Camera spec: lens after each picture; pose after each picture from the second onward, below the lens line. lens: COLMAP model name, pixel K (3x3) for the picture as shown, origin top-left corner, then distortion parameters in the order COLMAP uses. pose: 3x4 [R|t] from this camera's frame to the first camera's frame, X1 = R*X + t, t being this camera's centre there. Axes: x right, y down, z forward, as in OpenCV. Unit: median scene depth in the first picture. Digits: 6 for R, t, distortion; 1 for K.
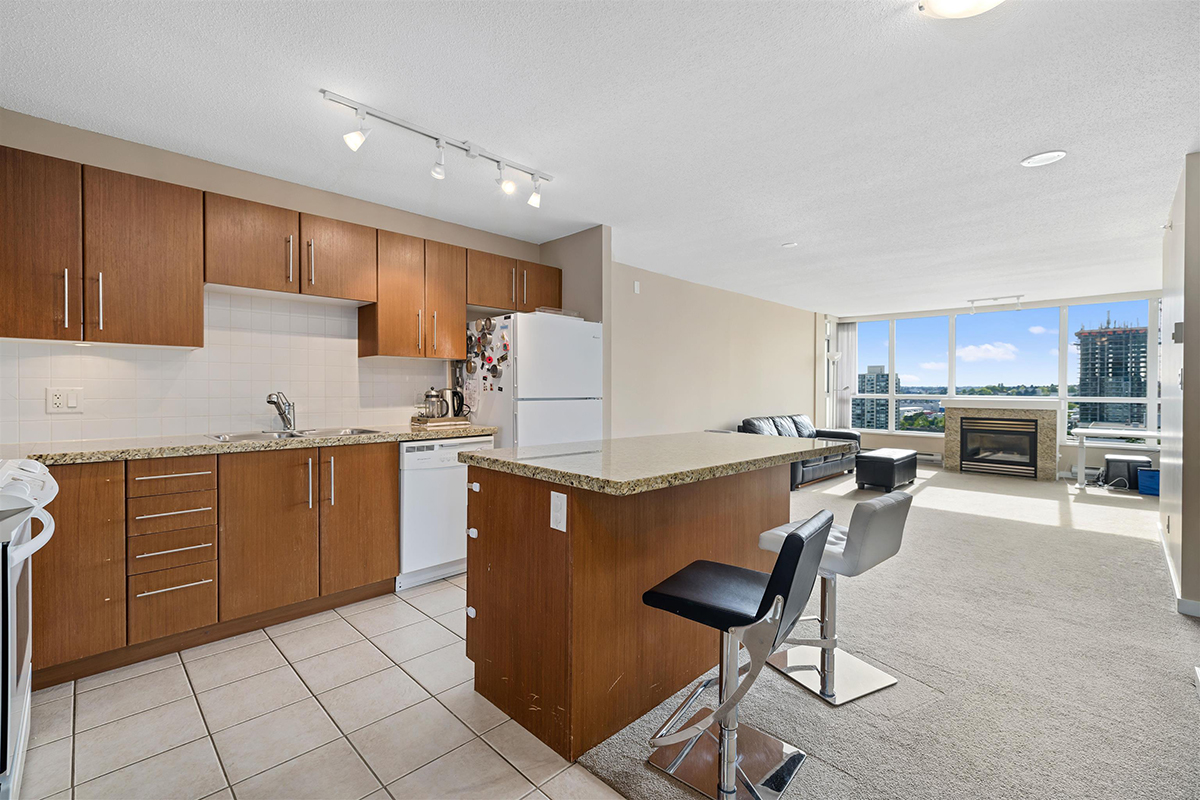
lens RADIAL K [[494.8, 0, 588.8], [0, 494.8, 394.6], [0, 0, 1]] dist [-0.000641, 0.000662]
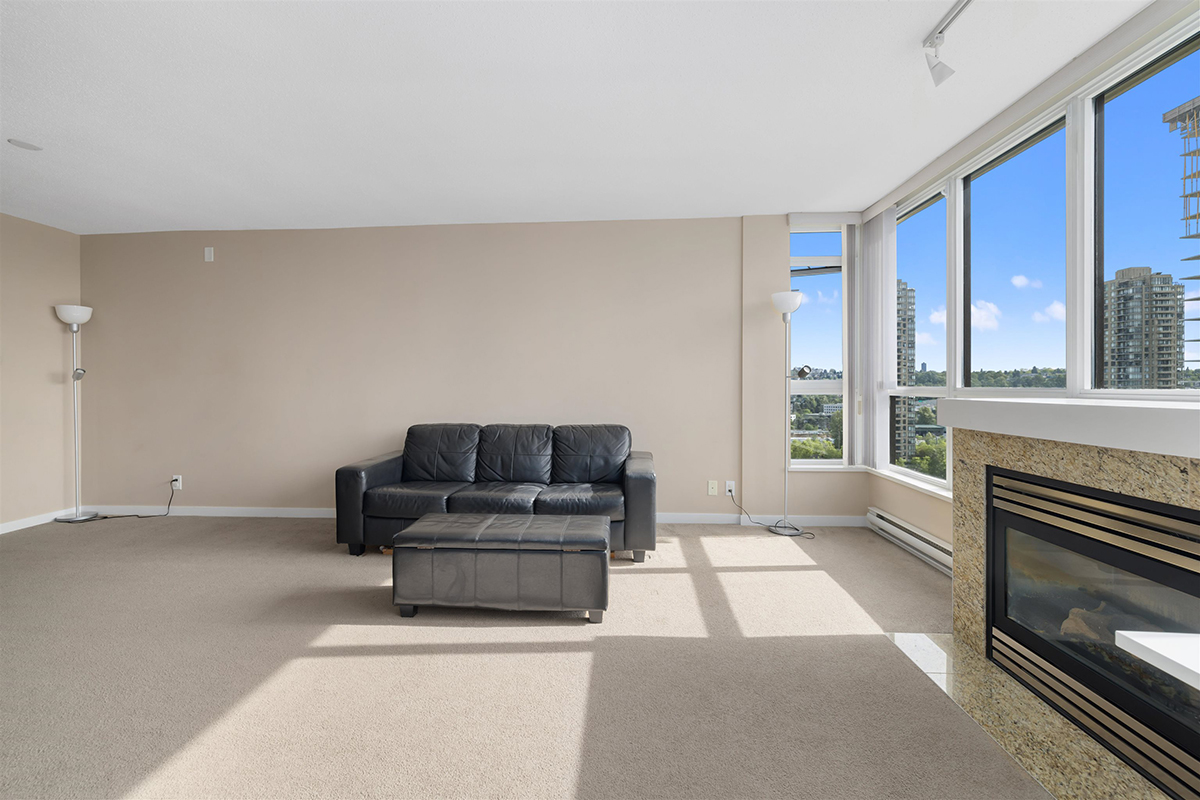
lens RADIAL K [[494.8, 0, 576.0], [0, 494.8, 386.5], [0, 0, 1]] dist [-0.000641, 0.000662]
pose [[0.663862, 0.000924, -0.747854, 1.597597], [-0.009156, 0.999934, -0.006892, 0.010546], [0.747799, 0.011423, 0.663827, 1.273683]]
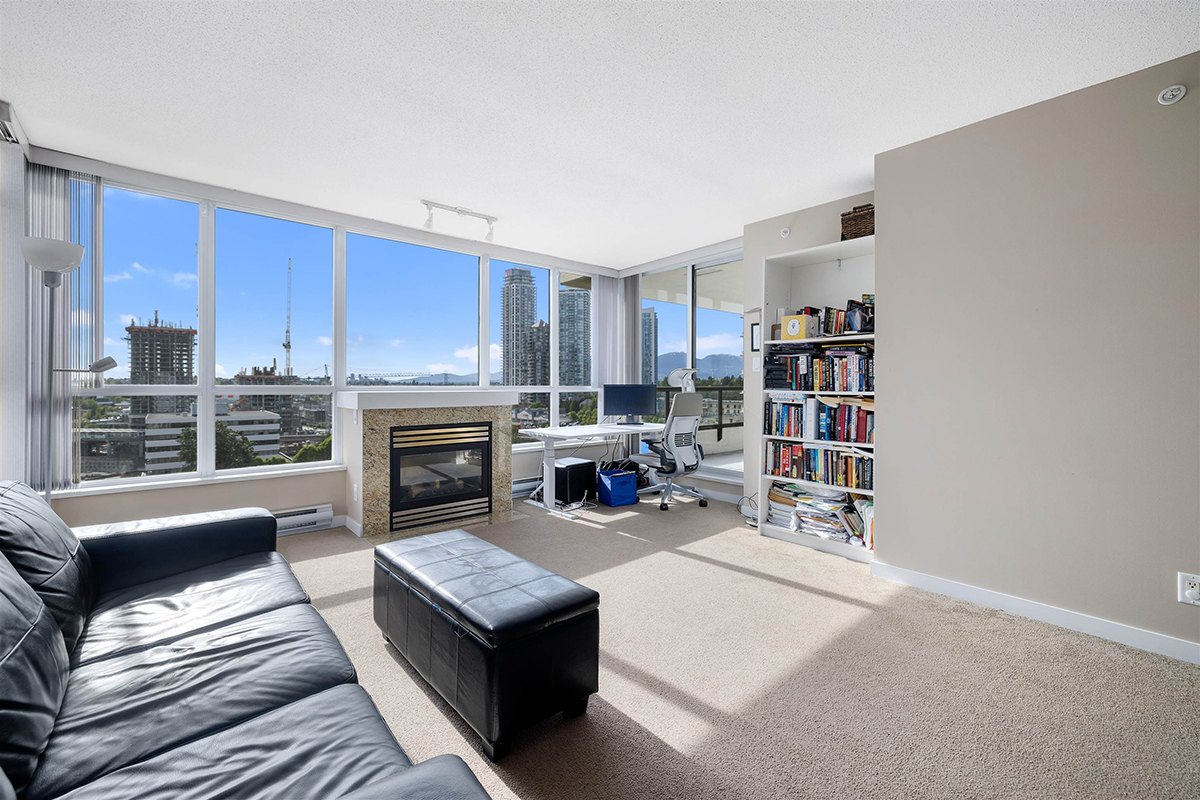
lens RADIAL K [[494.8, 0, 601.2], [0, 494.8, 379.7], [0, 0, 1]] dist [-0.000641, 0.000662]
pose [[0.028853, 0.007390, 0.999556, 0.485961], [0.010022, 0.999920, -0.007682, 0.004953], [-0.999533, 0.010239, 0.028776, 1.518600]]
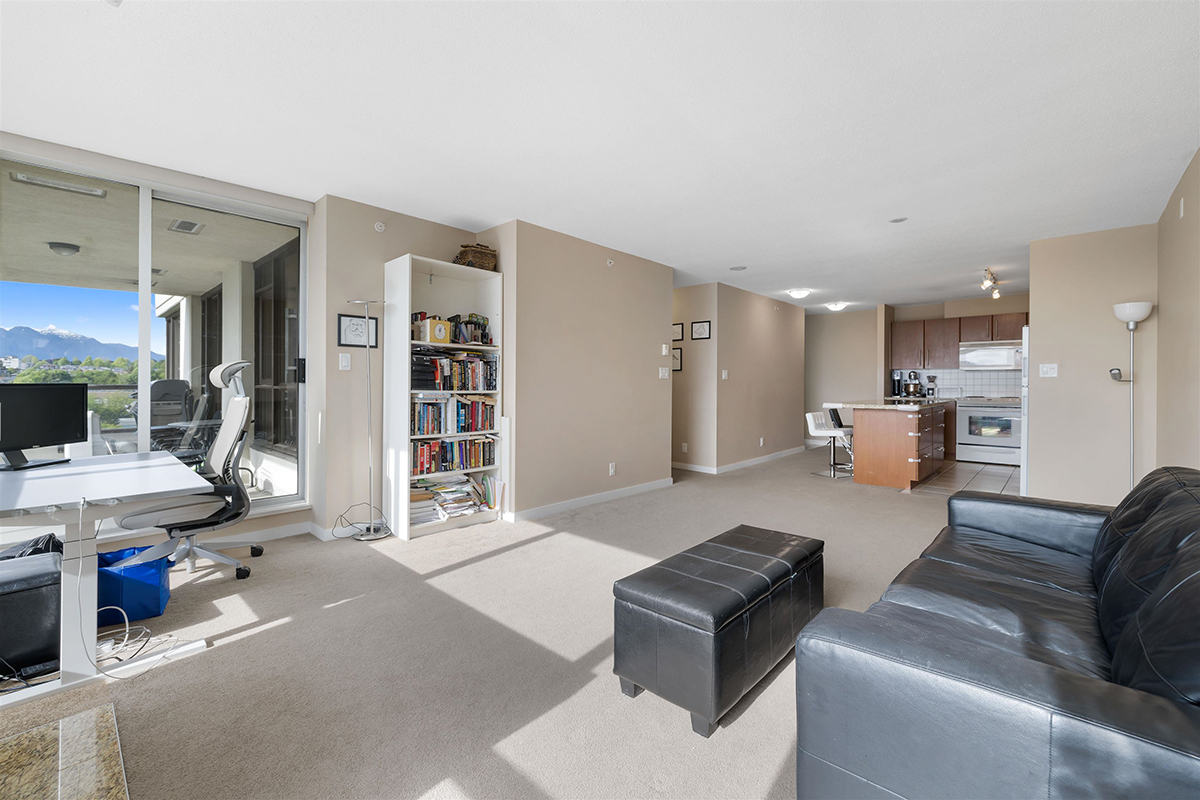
lens RADIAL K [[494.8, 0, 600.8], [0, 494.8, 388.7], [0, 0, 1]] dist [-0.000641, 0.000662]
pose [[-0.997567, -0.001188, -0.069702, 1.199103], [-0.002535, 0.999812, 0.019248, -0.002122], [0.069666, 0.019377, -0.997382, 2.233961]]
